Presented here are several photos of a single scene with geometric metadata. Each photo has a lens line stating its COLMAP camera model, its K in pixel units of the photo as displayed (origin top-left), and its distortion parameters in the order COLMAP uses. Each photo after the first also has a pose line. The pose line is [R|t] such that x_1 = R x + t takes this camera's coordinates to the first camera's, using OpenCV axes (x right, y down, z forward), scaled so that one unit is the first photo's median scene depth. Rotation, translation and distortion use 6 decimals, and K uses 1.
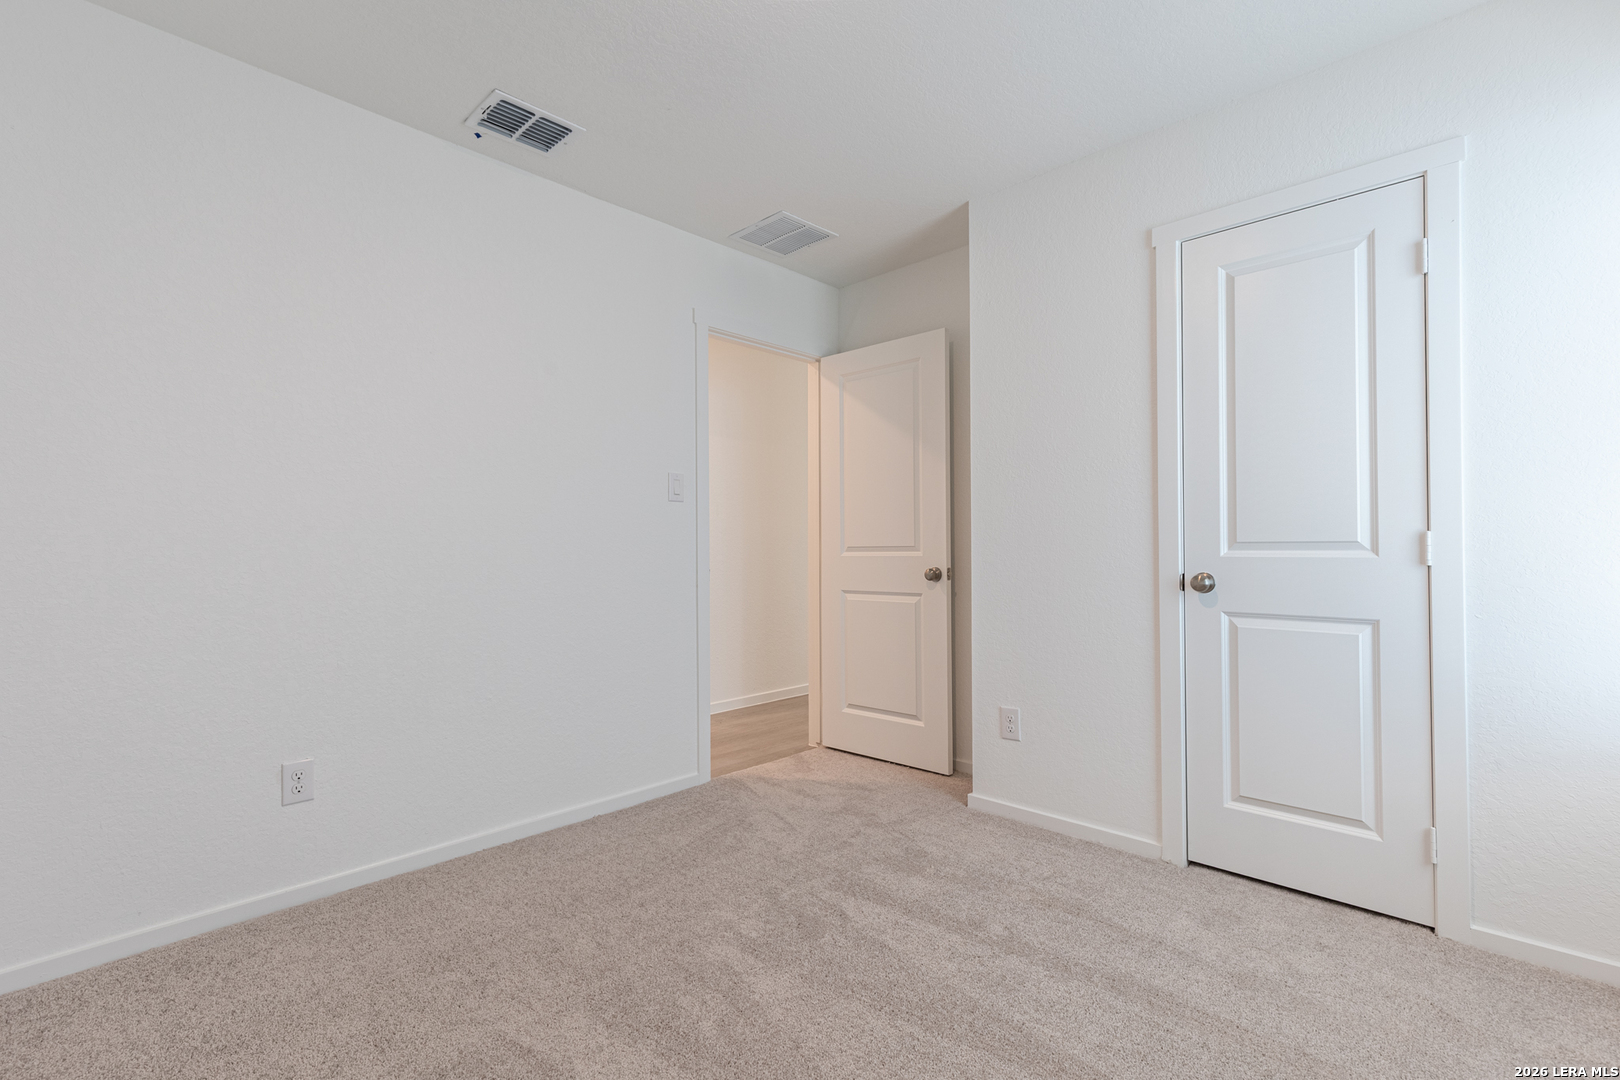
lens RADIAL K [[728.2, 0, 800.8], [0, 728.2, 538.1], [0, 0, 1]] dist [0.003761, 0.000650]
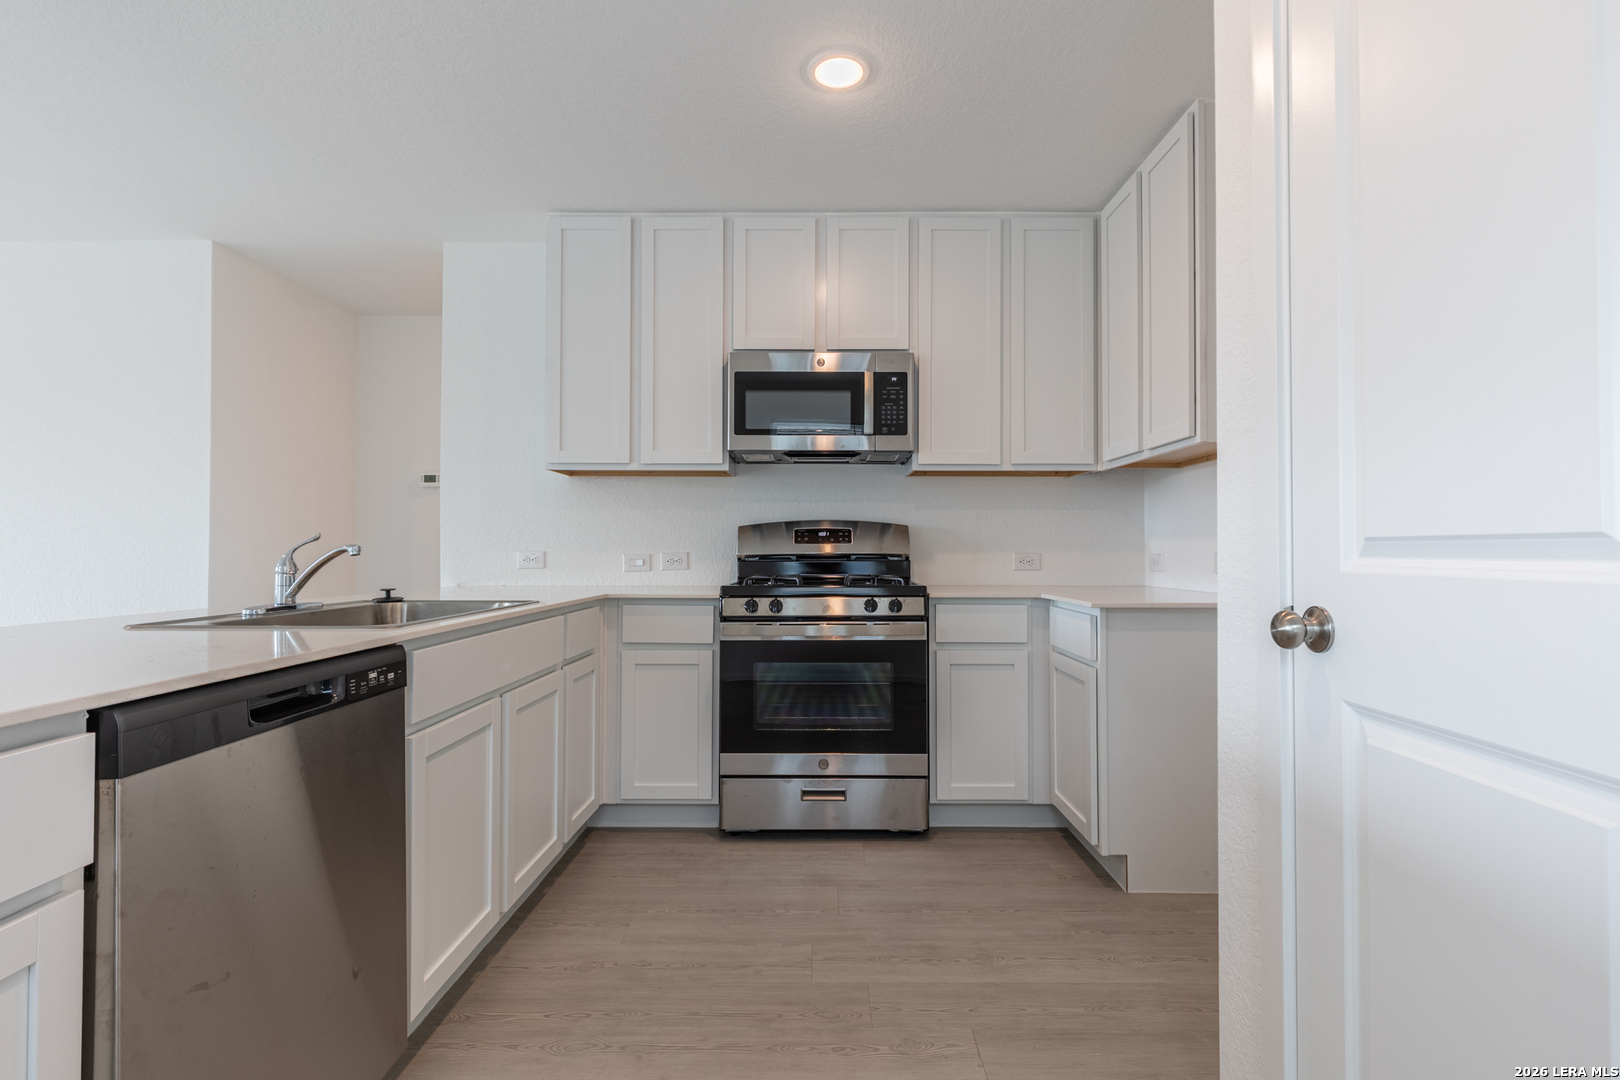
lens RADIAL K [[769.1, 0, 815.7], [0, 769.1, 536.9], [0, 0, 1]] dist [-0.002074, -0.000495]
pose [[0.707778, -0.008902, -0.706379, 0.689165], [0.007986, 0.999958, -0.004600, 0.004573], [0.706390, -0.002385, 0.707819, 0.471336]]
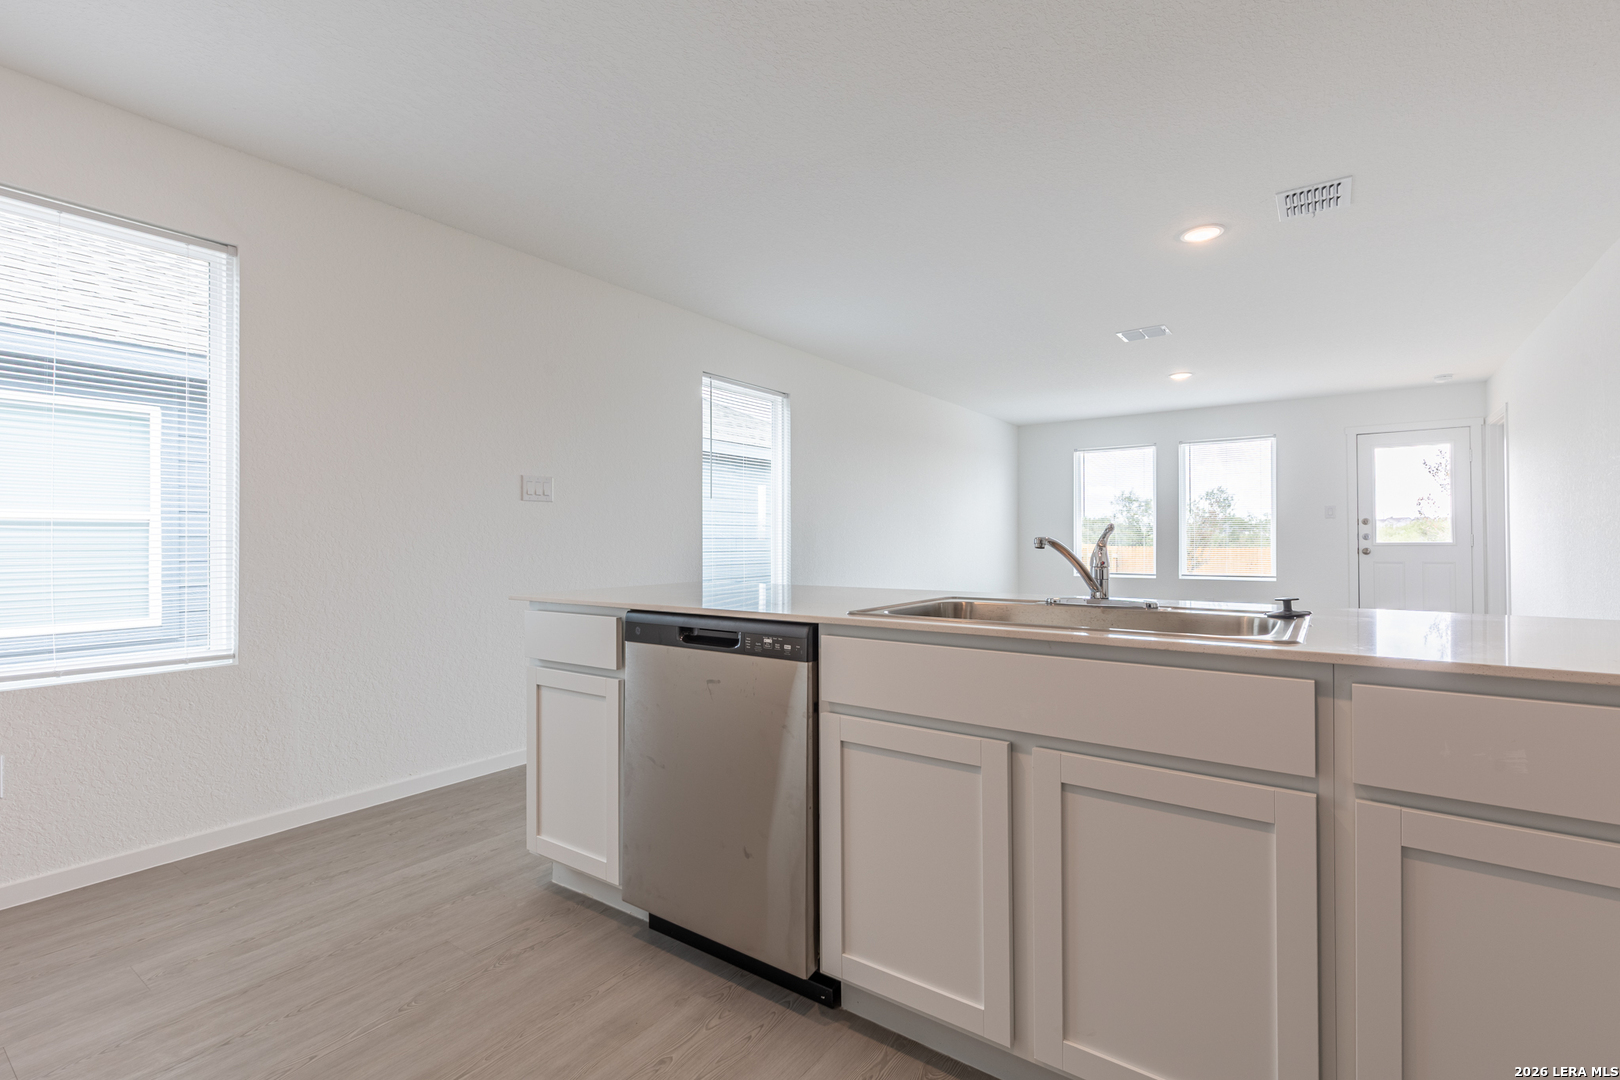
lens RADIAL K [[728.2, 0, 815.5], [0, 728.2, 530.2], [0, 0, 1]] dist [0.003761, 0.000650]
pose [[-0.985337, 0.002376, -0.170603, 0.107285], [0.007538, 0.999533, -0.029614, 0.017606], [0.170453, -0.030466, -0.984895, 1.371234]]
